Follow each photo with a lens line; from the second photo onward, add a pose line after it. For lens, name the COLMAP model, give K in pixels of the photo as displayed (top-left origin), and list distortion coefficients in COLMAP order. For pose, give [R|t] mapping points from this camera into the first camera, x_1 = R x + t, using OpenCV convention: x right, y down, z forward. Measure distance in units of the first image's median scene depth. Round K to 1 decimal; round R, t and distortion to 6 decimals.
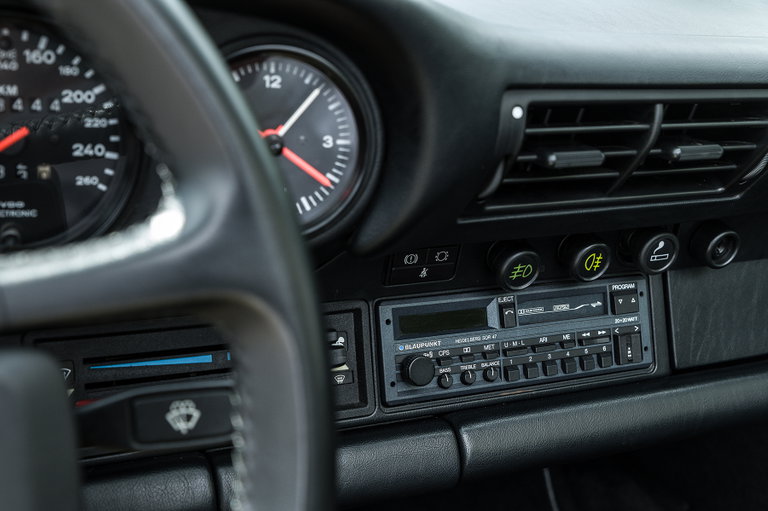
lens RADIAL K [[982.2, 0, 384.0], [0, 982.2, 255.5], [0, 0, 1]] dist [-0.006855, -0.023195]
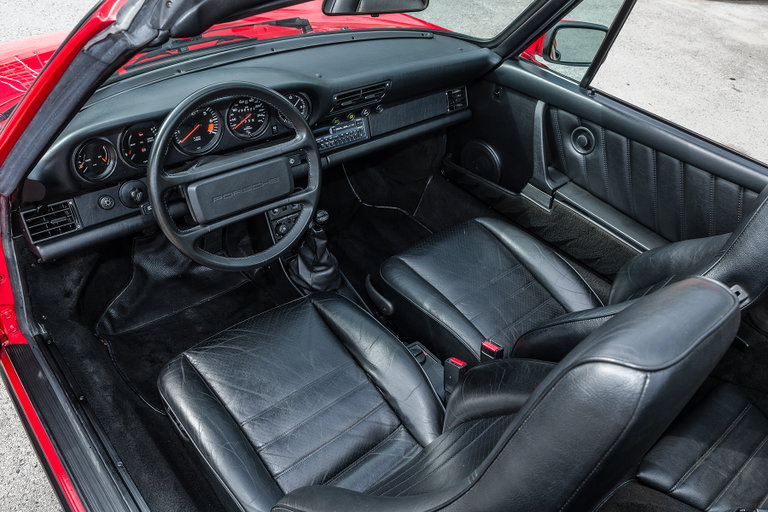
lens RADIAL K [[597.3, 0, 383.5], [0, 597.3, 261.1], [0, 0, 1]] dist [-0.024905, 0.007157]
pose [[0.962589, -0.157810, 0.220267, -0.367047], [0.068632, 0.928389, 0.365217, -0.381234], [-0.262129, -0.336437, 0.904488, -1.806710]]
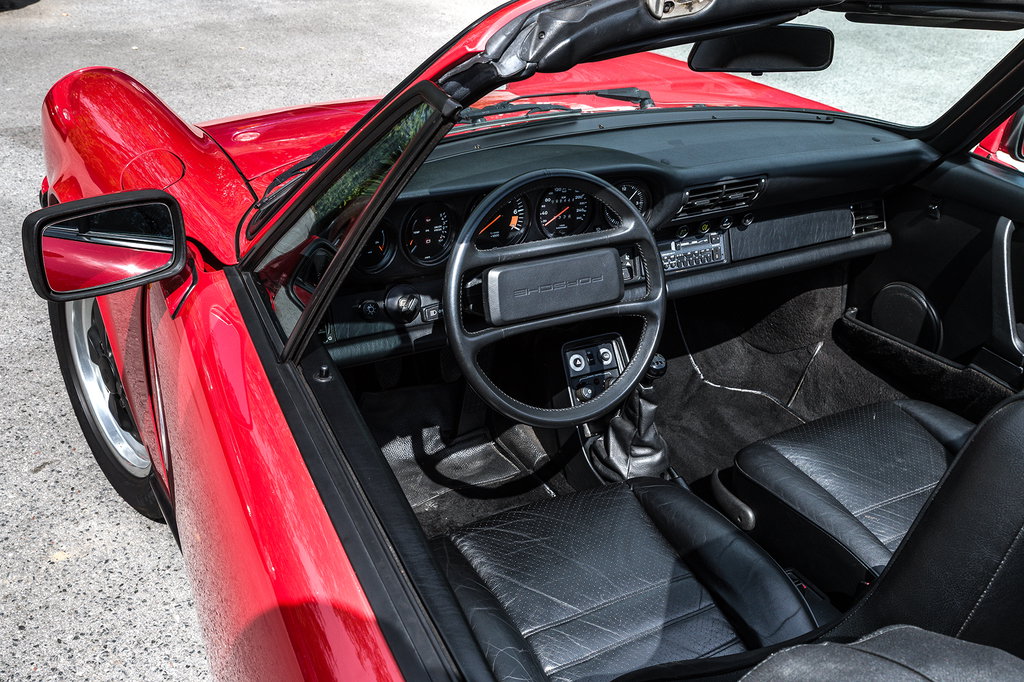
lens RADIAL K [[1143.3, 0, 512.0], [0, 1143.3, 341.0], [0, 0, 1]] dist [-0.001997, 0.015309]
pose [[0.995943, -0.056516, 0.070024, -0.674716], [0.045237, 0.987142, 0.153311, -0.222747], [-0.077788, -0.149522, 0.985694, -2.592027]]
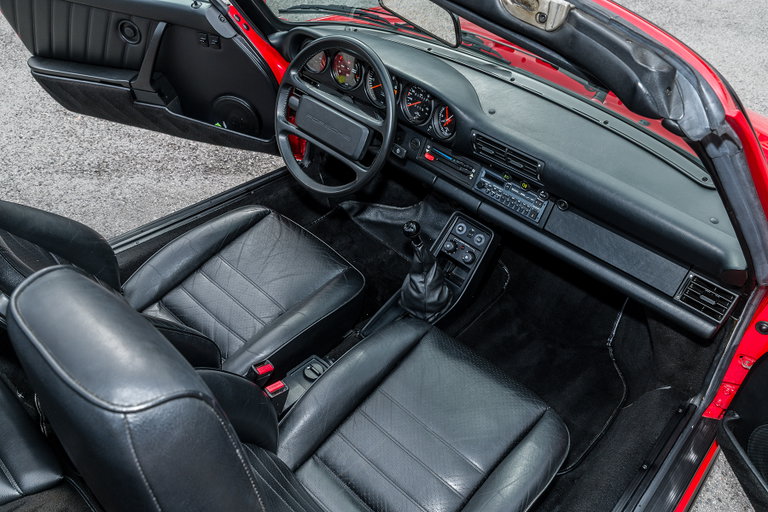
lens RADIAL K [[584.3, 0, 384.0], [0, 584.3, 256.0], [0, 0, 1]] dist [-0.023281, 0.003433]
pose [[0.370165, 0.559129, -0.741858, 1.928738], [-0.355273, 0.823082, 0.443076, -0.605020], [0.858347, 0.099551, 0.503320, -0.630435]]
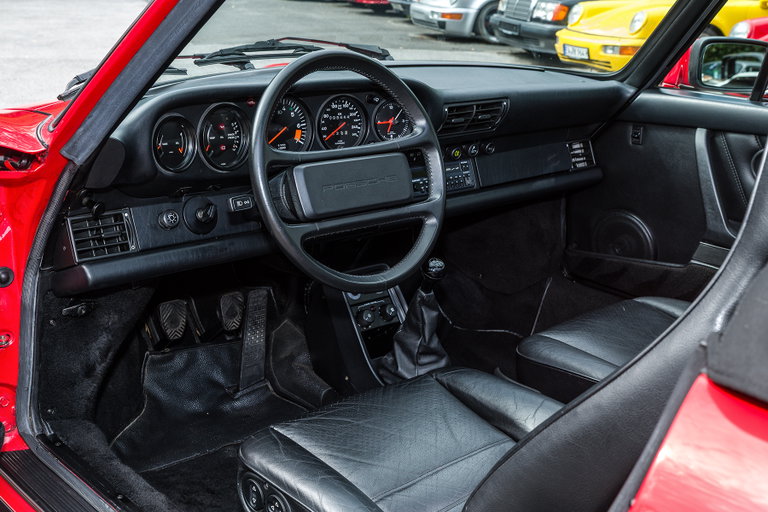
lens RADIAL K [[967.1, 0, 384.0], [0, 967.1, 256.0], [0, 0, 1]] dist [0.012168, -0.017859]
pose [[0.953468, -0.127324, 0.273292, -1.021849], [0.134248, 0.990925, -0.006705, 0.358425], [-0.269958, 0.043081, 0.961908, -2.213638]]
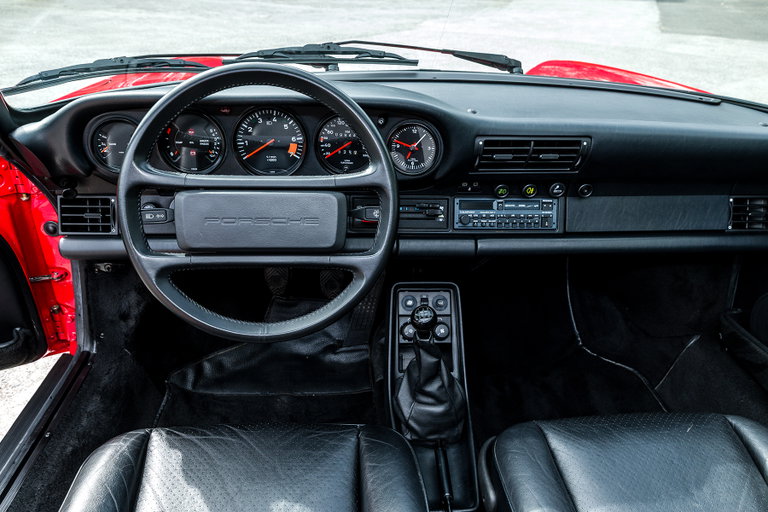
lens RADIAL K [[597.3, 0, 383.5], [0, 597.3, 261.1], [0, 0, 1]] dist [-0.024905, 0.007157]
pose [[0.930823, 0.119418, -0.345408, 0.461344], [-0.077159, 0.988019, 0.133656, 0.010962], [0.357231, -0.097759, 0.928886, -0.884918]]
